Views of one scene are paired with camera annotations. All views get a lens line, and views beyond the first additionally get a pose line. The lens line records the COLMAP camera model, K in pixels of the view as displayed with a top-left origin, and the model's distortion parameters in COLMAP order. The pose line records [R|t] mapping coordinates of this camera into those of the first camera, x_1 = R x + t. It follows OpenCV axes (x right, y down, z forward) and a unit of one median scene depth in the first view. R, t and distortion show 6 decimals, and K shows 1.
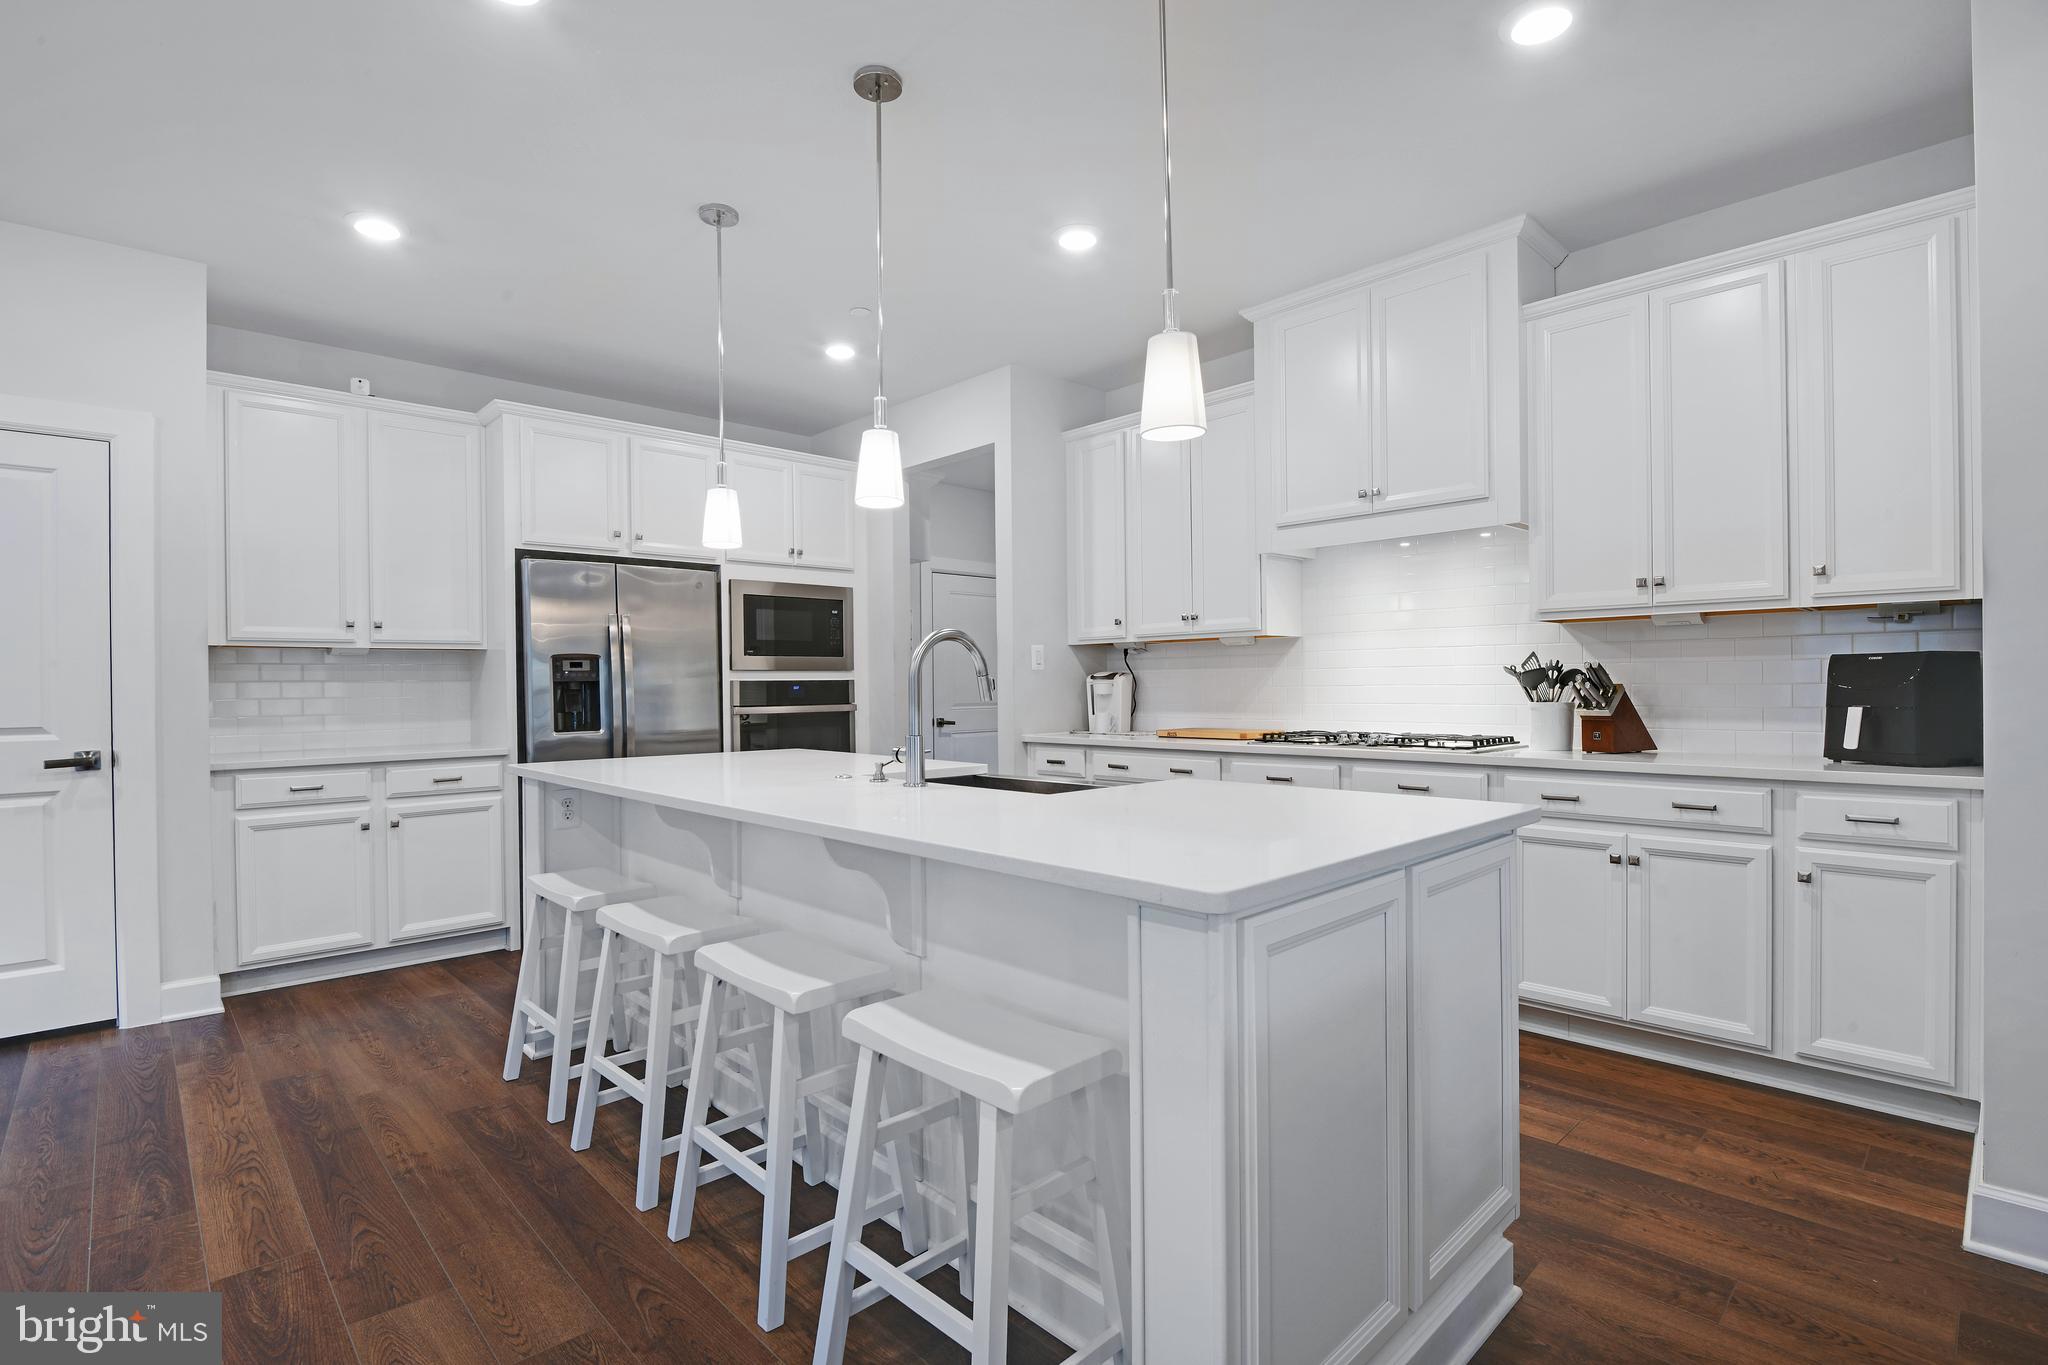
lens RADIAL K [[966.2, 0, 1022.7], [0, 966.2, 676.3], [0, 0, 1]] dist [-0.007233, -0.003689]
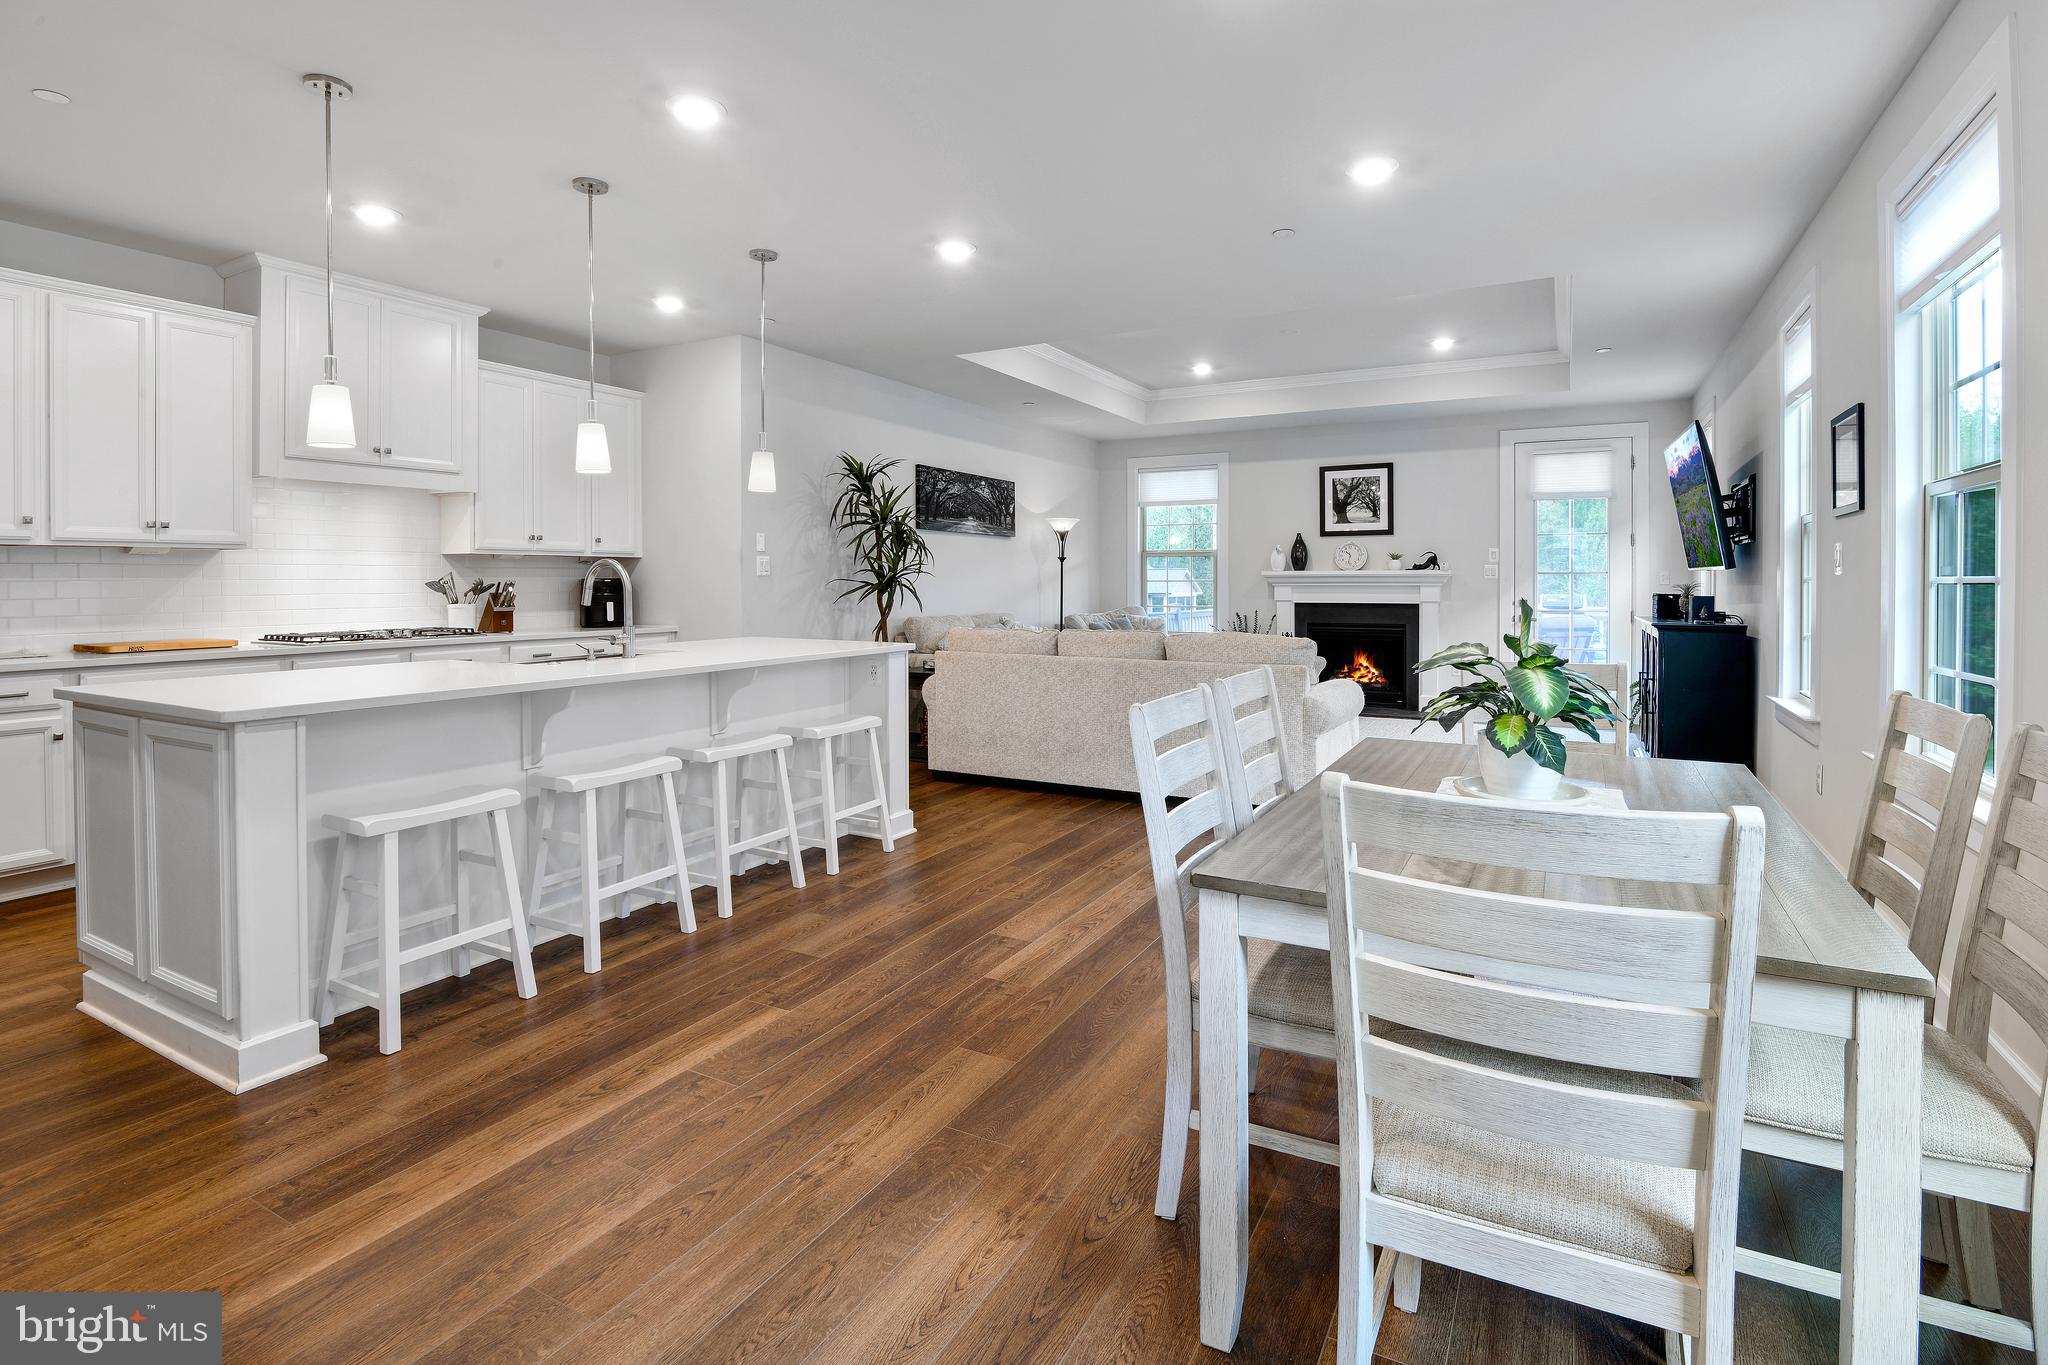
lens RADIAL K [[966.2, 0, 1019.8], [0, 966.2, 571.2], [0, 0, 1]] dist [-0.007233, -0.003689]
pose [[-0.299926, 0.018330, 0.953786, -0.973399], [-0.004102, 0.999781, -0.020504, 0.001123], [-0.953954, -0.010062, -0.299785, 0.460000]]
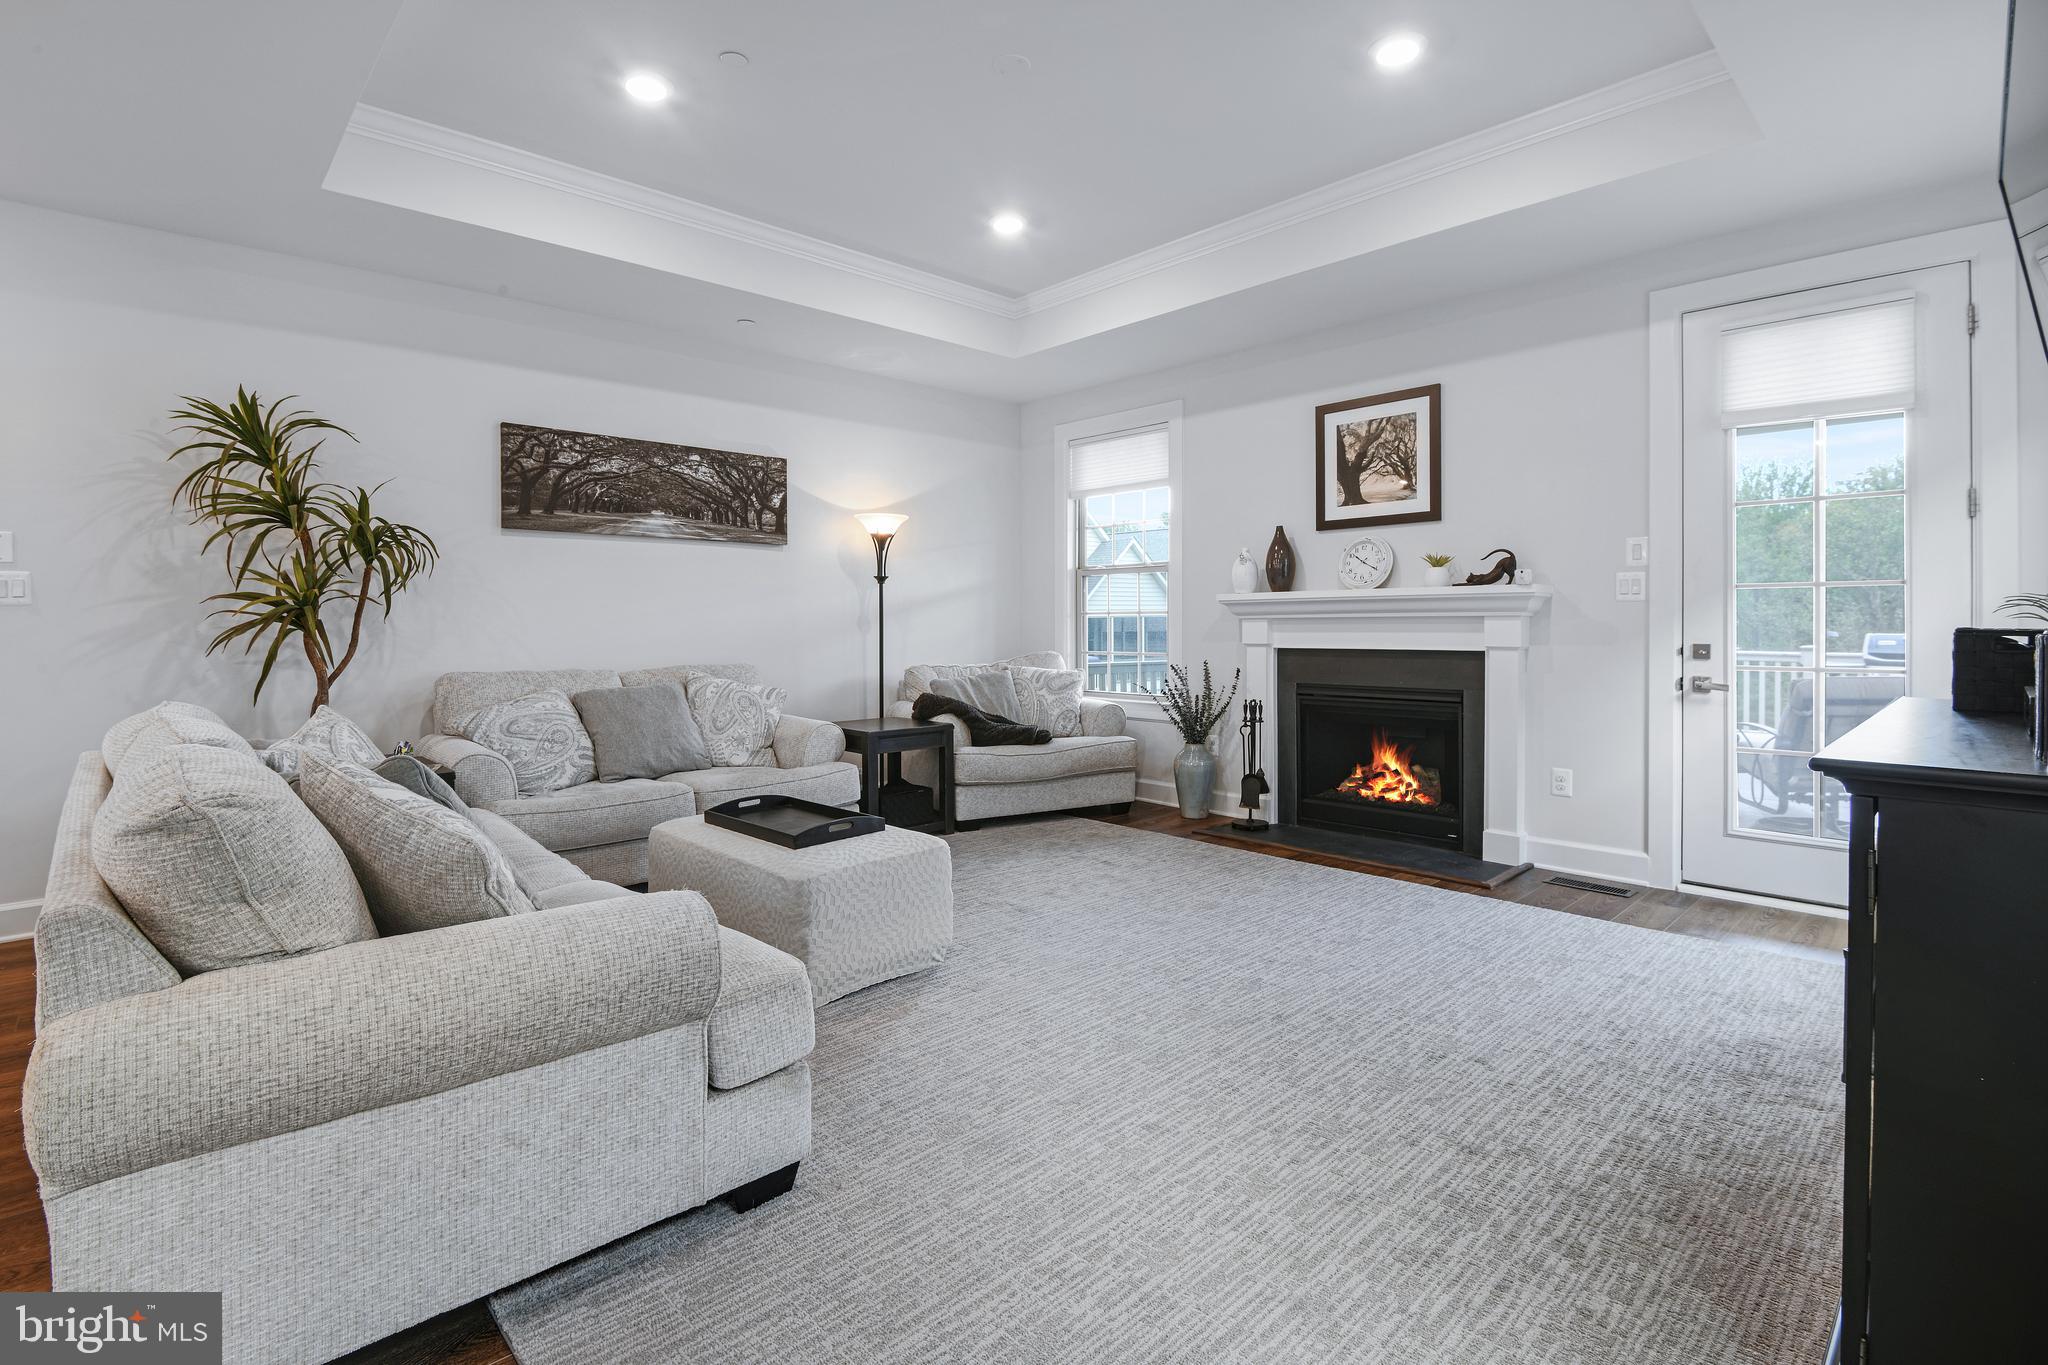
lens RADIAL K [[966.2, 0, 1037.6], [0, 966.2, 616.4], [0, 0, 1]] dist [-0.007233, -0.003689]
pose [[-0.005326, 0.014357, 0.999883, -0.328923], [-0.000581, 0.999897, -0.014360, 0.001678], [-0.999986, -0.000657, -0.005317, -0.461999]]
